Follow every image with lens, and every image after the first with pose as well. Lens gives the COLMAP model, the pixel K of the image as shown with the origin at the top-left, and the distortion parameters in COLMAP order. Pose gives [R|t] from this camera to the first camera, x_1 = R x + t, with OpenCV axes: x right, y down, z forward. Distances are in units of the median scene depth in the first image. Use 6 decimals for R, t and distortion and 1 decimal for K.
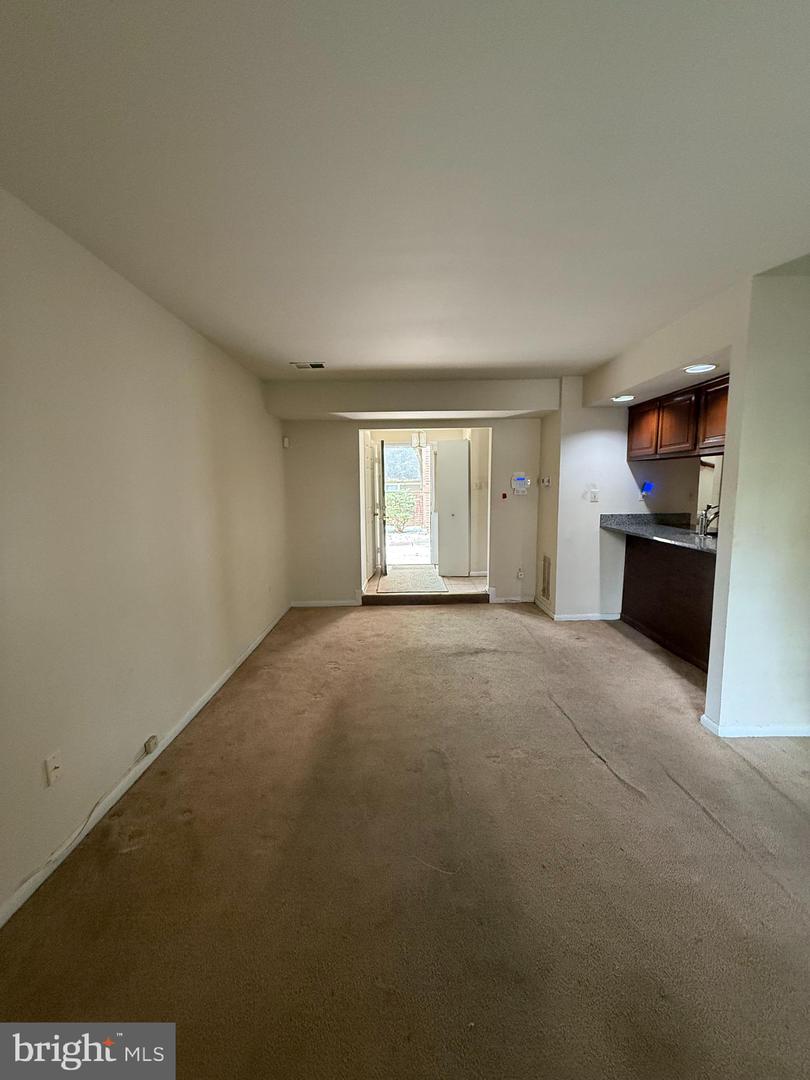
lens RADIAL K [[433.9, 0, 403.6], [0, 433.9, 536.5], [0, 0, 1]] dist [0.001773, 0.000067]
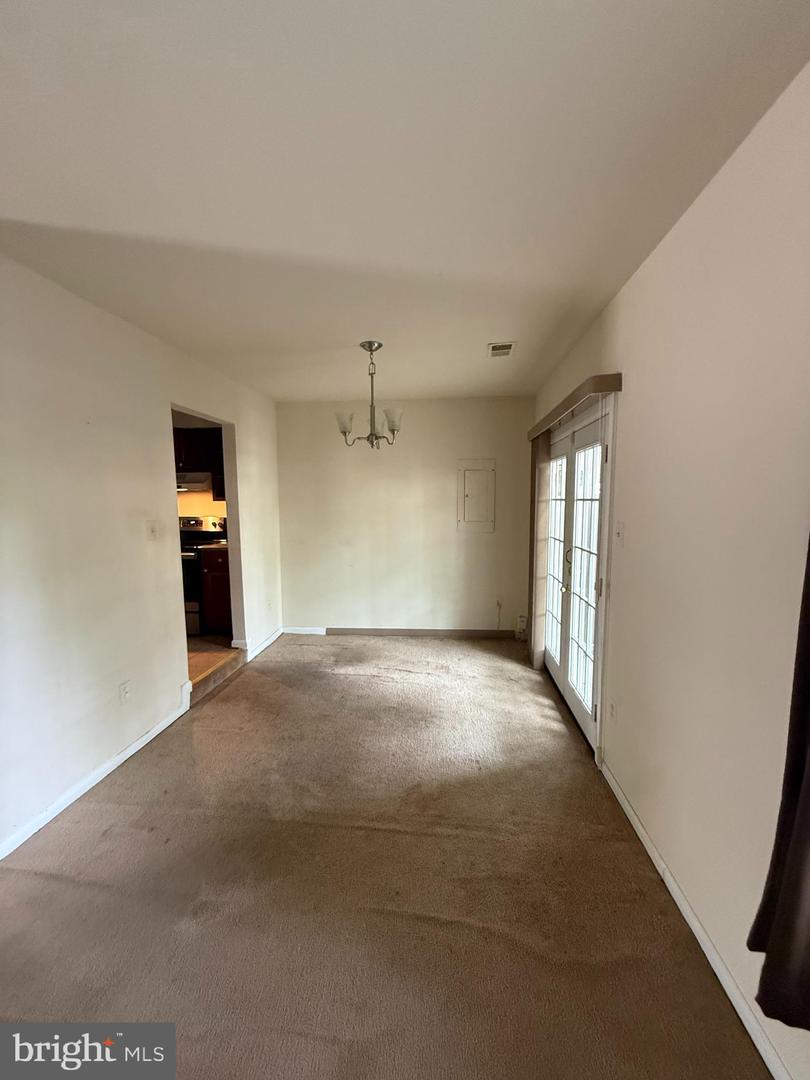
lens RADIAL K [[433.9, 0, 407.9], [0, 433.9, 537.3], [0, 0, 1]] dist [0.001773, 0.000067]
pose [[0.107502, -0.077853, 0.991152, 0.161621], [0.120823, 0.990563, 0.064702, -0.036960], [-0.986836, 0.112798, 0.115894, 0.223879]]
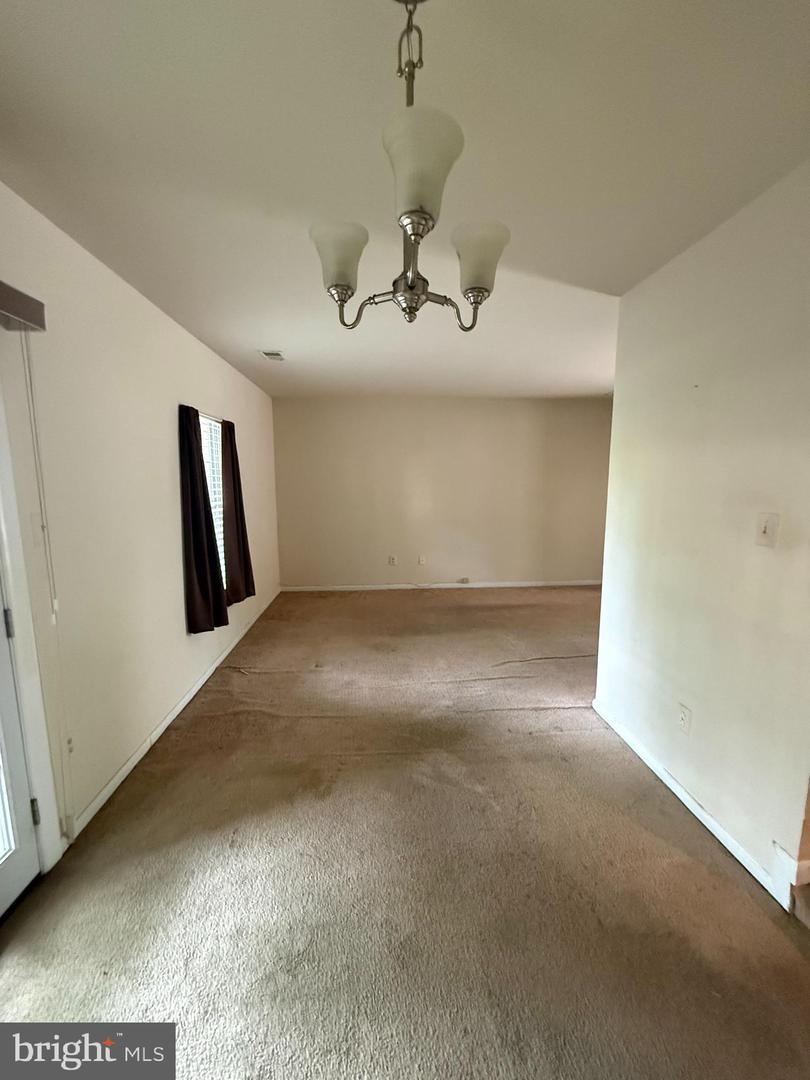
lens RADIAL K [[433.9, 0, 401.8], [0, 433.9, 540.2], [0, 0, 1]] dist [0.001773, 0.000067]
pose [[0.058308, 0.152648, -0.986559, 1.949008], [-0.117052, 0.982469, 0.145097, -0.079308], [0.991413, 0.107018, 0.075154, 0.430512]]
